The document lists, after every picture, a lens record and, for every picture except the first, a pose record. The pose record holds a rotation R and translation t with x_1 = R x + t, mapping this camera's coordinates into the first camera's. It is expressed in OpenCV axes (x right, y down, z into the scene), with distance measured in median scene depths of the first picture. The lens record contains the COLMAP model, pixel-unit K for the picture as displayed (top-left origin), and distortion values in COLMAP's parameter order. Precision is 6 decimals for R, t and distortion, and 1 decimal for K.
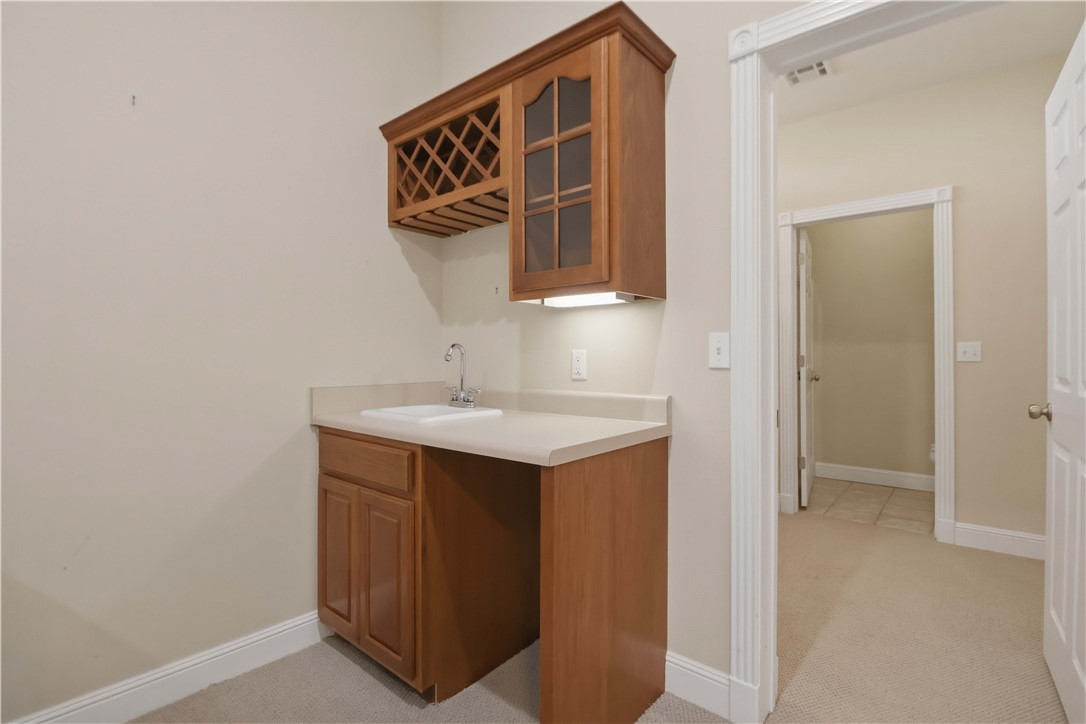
lens RADIAL K [[505.9, 0, 556.8], [0, 505.9, 360.4], [0, 0, 1]] dist [-0.016002, -0.000025]
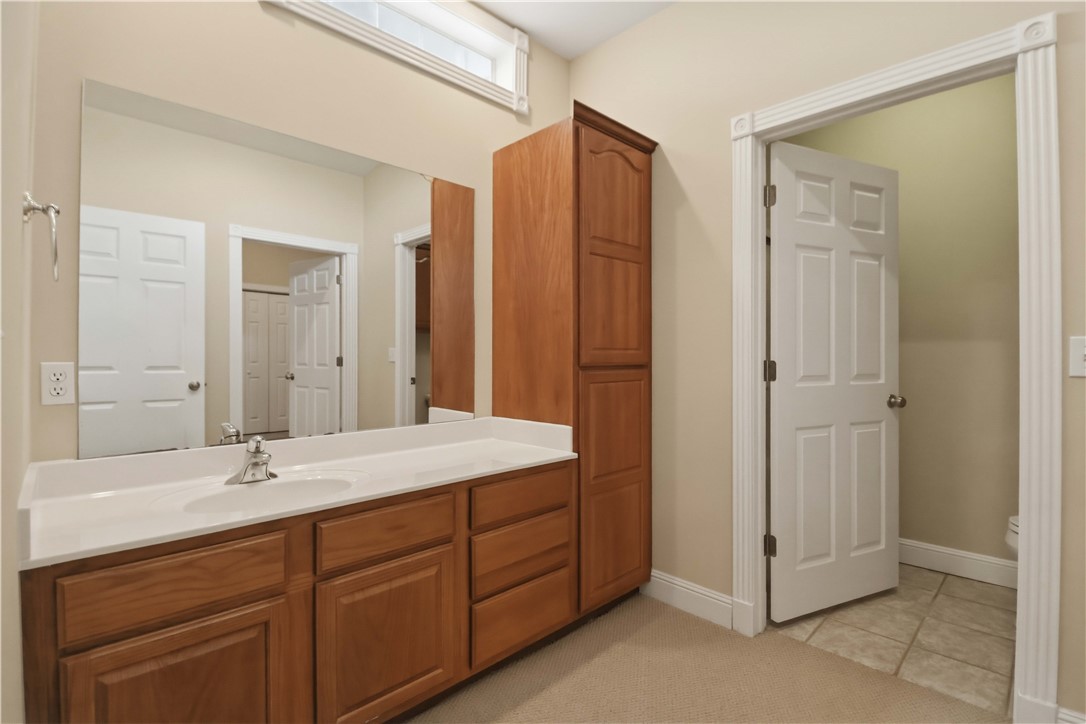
lens RADIAL K [[514.9, 0, 543.0], [0, 514.9, 362.0], [0, 0, 1]] dist [-0.025297, -0.001122]
pose [[0.993872, 0.003217, -0.110487, 0.478258], [-0.002863, 0.999990, 0.003359, -0.016121], [0.110496, -0.003022, 0.993872, 0.639047]]
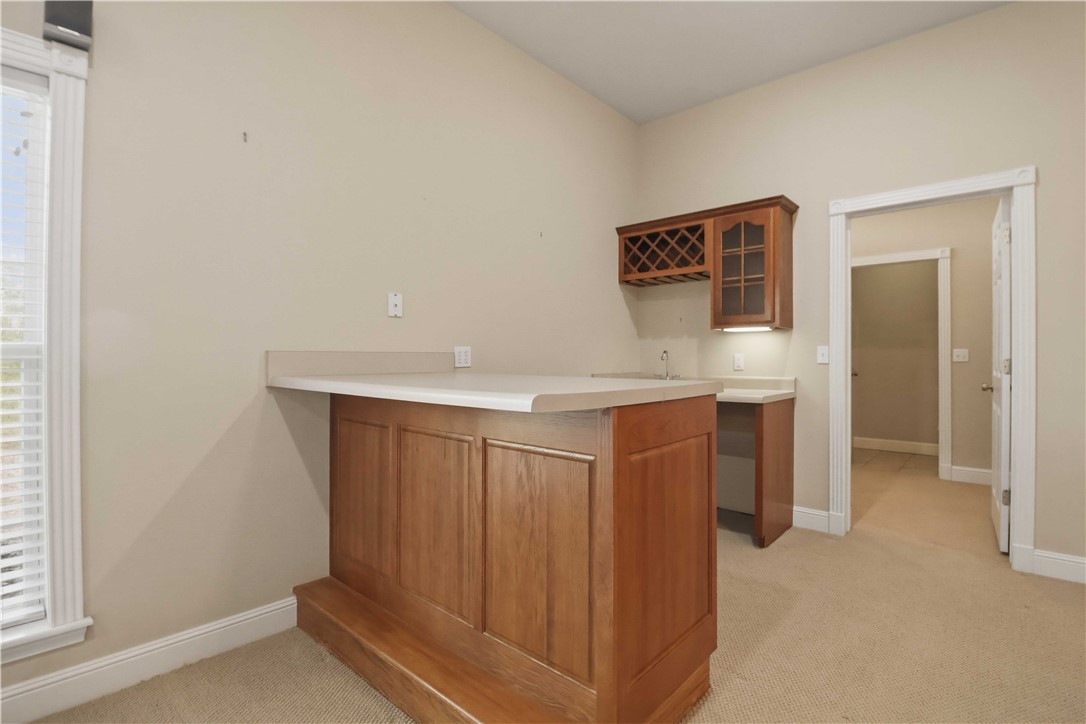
lens RADIAL K [[514.9, 0, 543.0], [0, 514.9, 362.0], [0, 0, 1]] dist [-0.025297, -0.001122]
pose [[0.999055, 0.002876, -0.043364, -0.537757], [-0.002907, 0.999996, -0.000647, 0.010548], [0.043362, 0.000773, 0.999059, -0.832474]]
